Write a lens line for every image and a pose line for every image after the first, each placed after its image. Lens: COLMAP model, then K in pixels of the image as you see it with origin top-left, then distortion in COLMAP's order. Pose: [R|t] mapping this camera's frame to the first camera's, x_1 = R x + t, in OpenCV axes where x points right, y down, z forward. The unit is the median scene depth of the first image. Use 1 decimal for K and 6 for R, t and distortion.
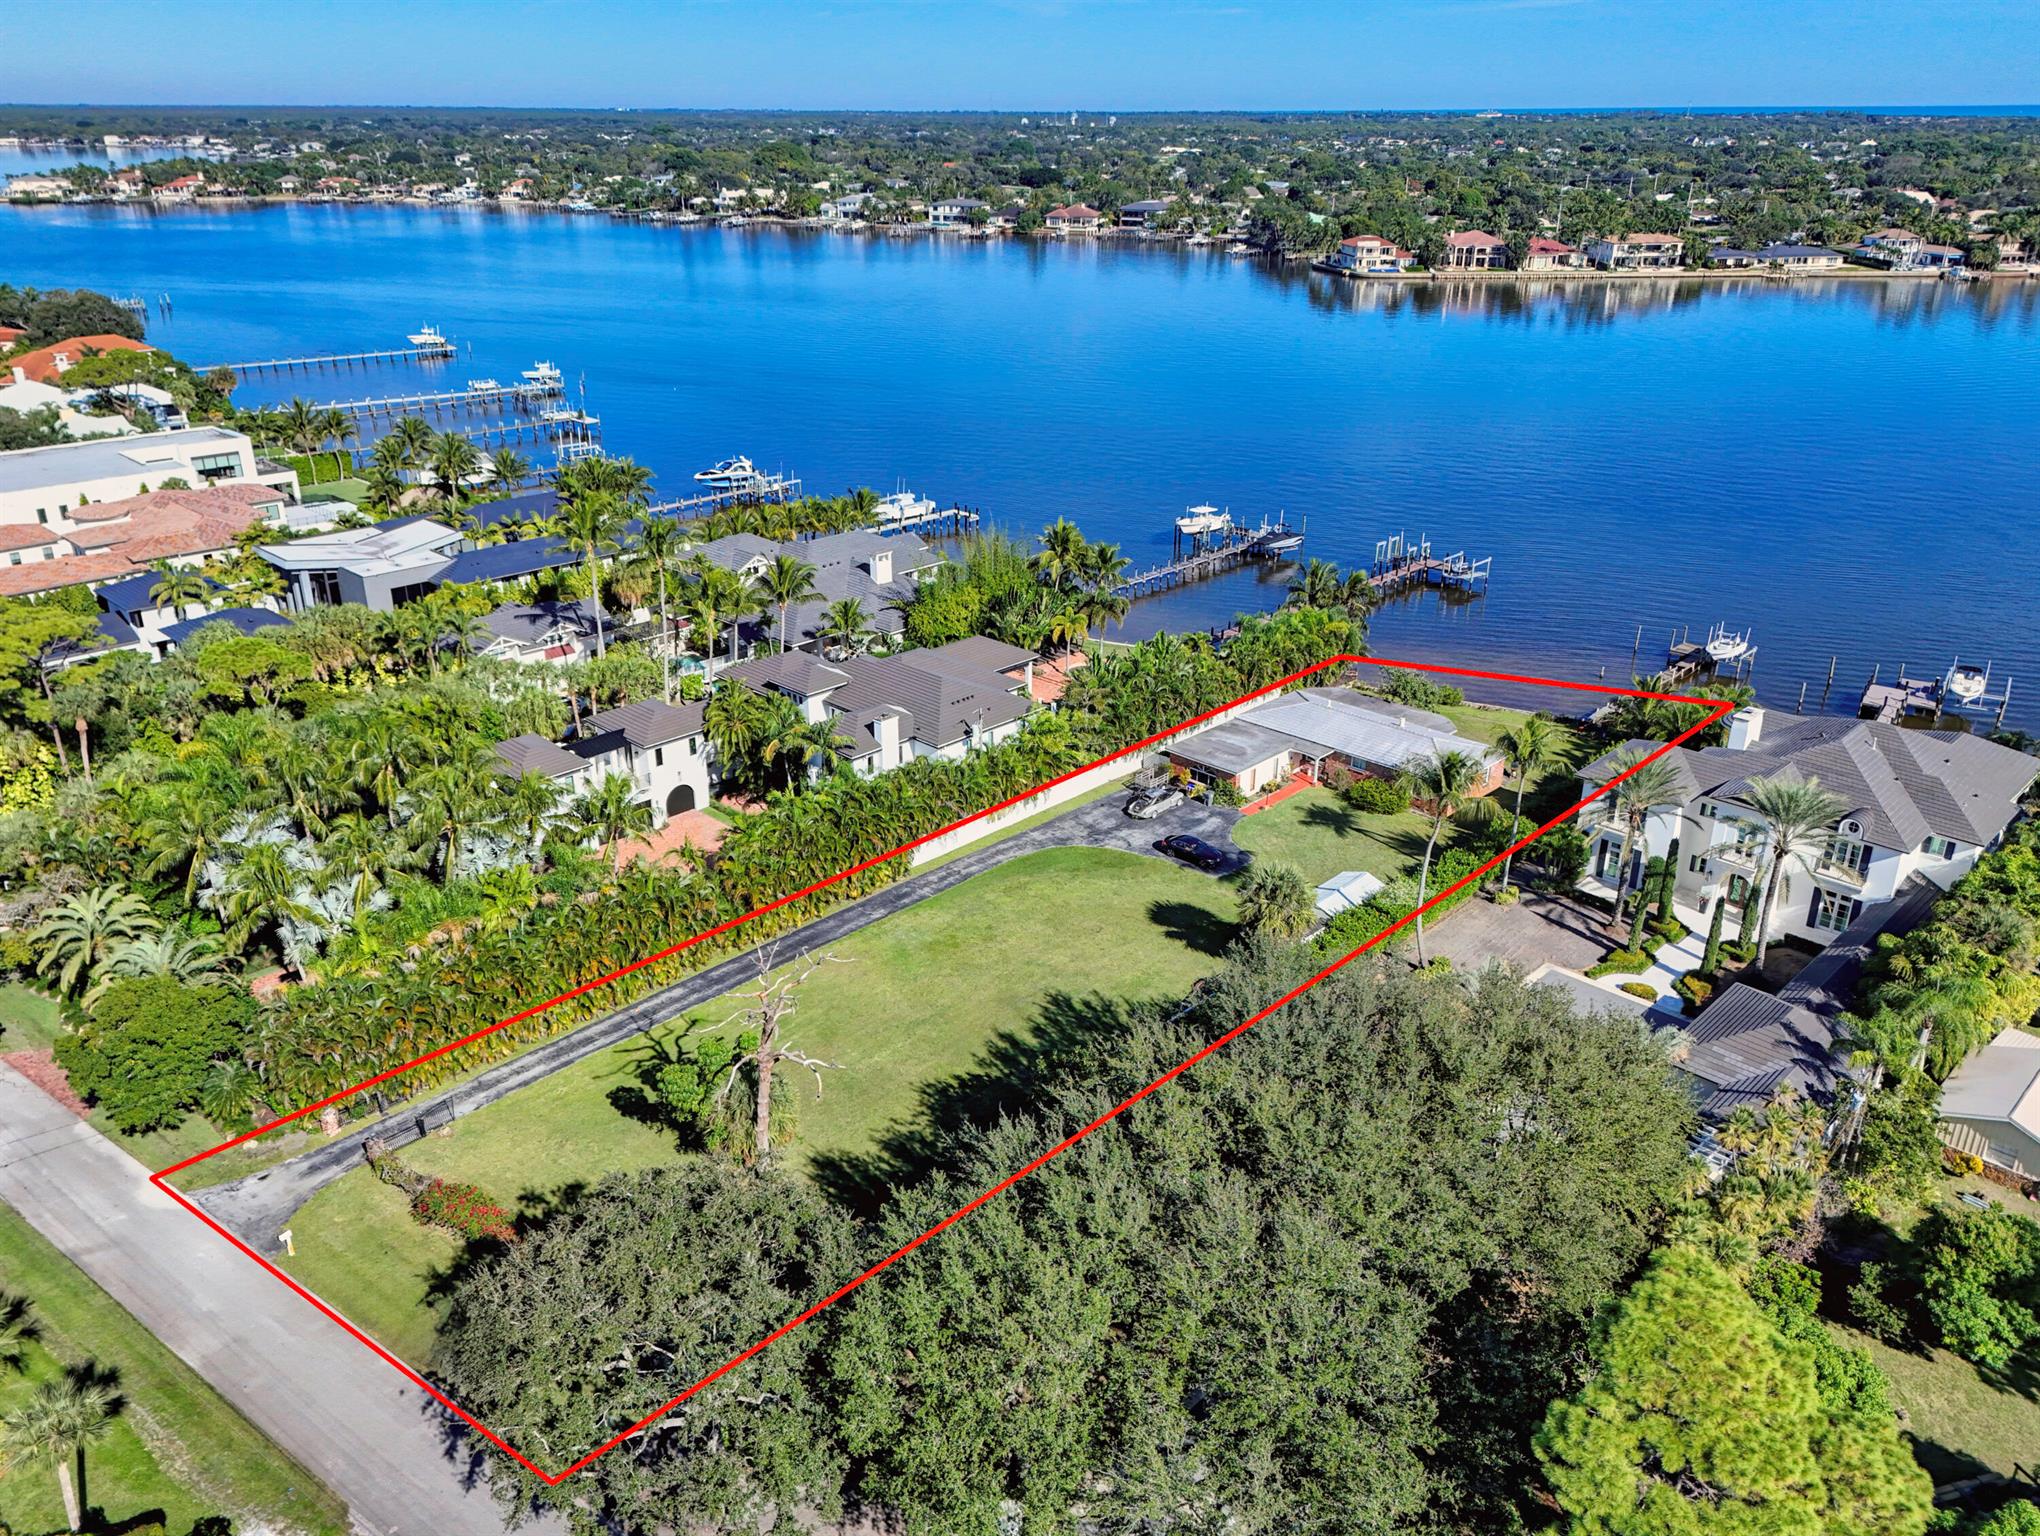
lens RADIAL K [[1537.6, 0, 1019.2], [0, 1537.6, 760.5], [0, 0, 1]] dist [0.065874, -0.052810]
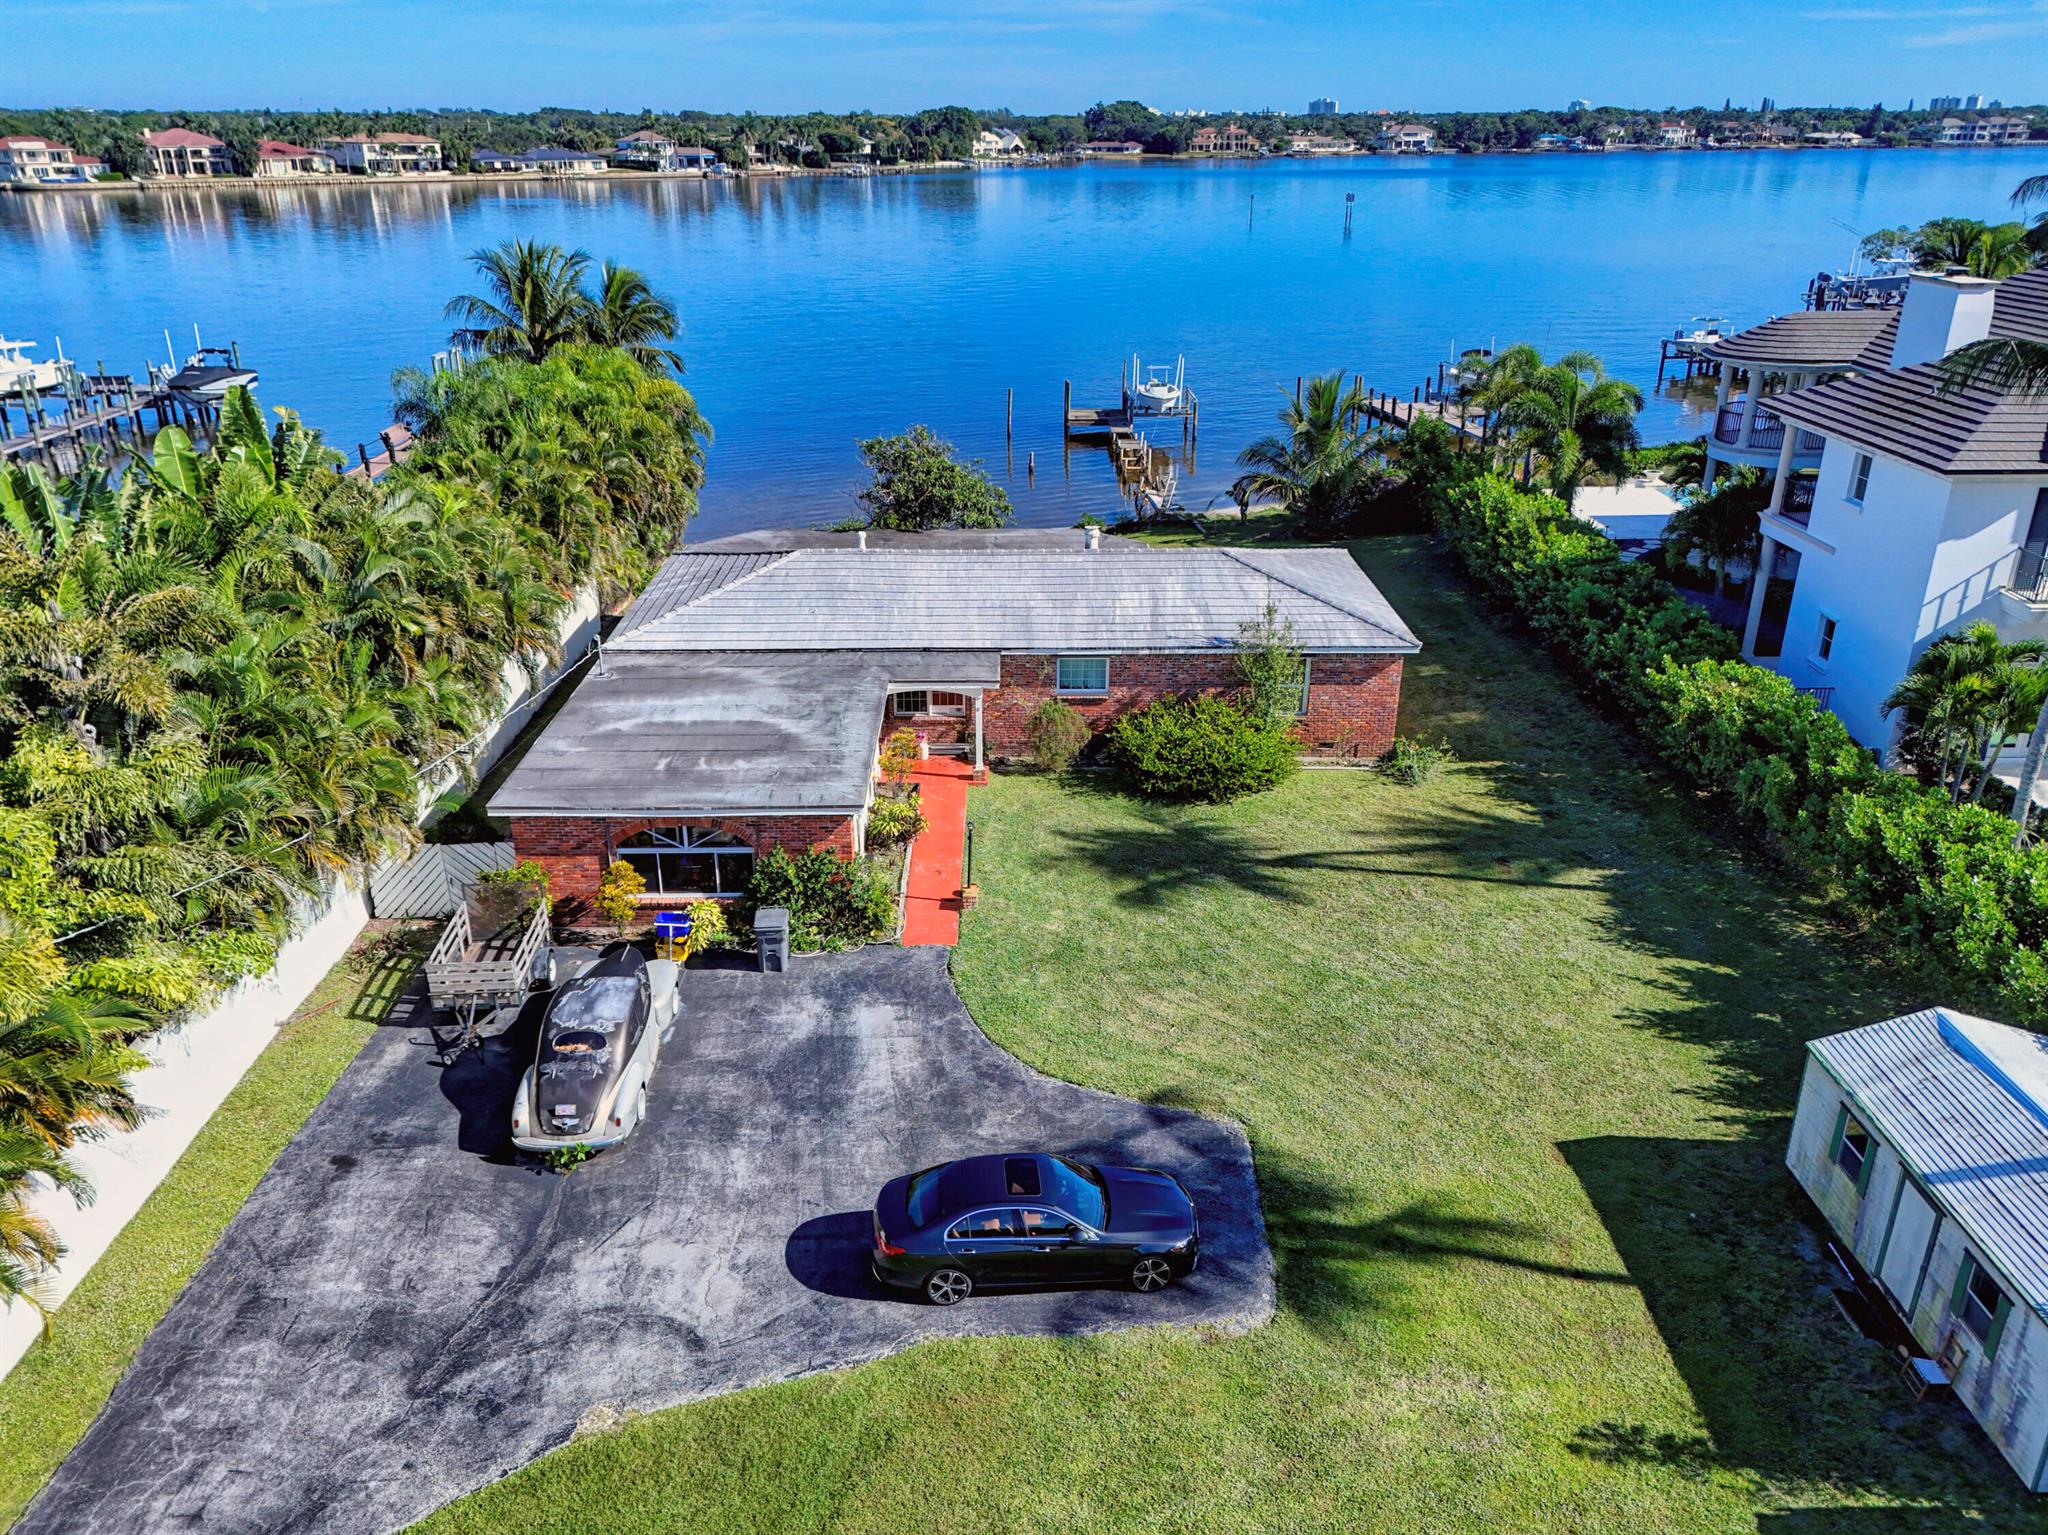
lens RADIAL K [[1531.5, 0, 1049.6], [0, 1531.5, 776.9], [0, 0, 1]] dist [0.070680, -0.057819]
pose [[0.703634, -0.284189, 0.651257, 0.001533], [0.276807, 0.953761, 0.117123, -0.013900], [-0.654429, 0.097861, 0.749764, 0.641131]]
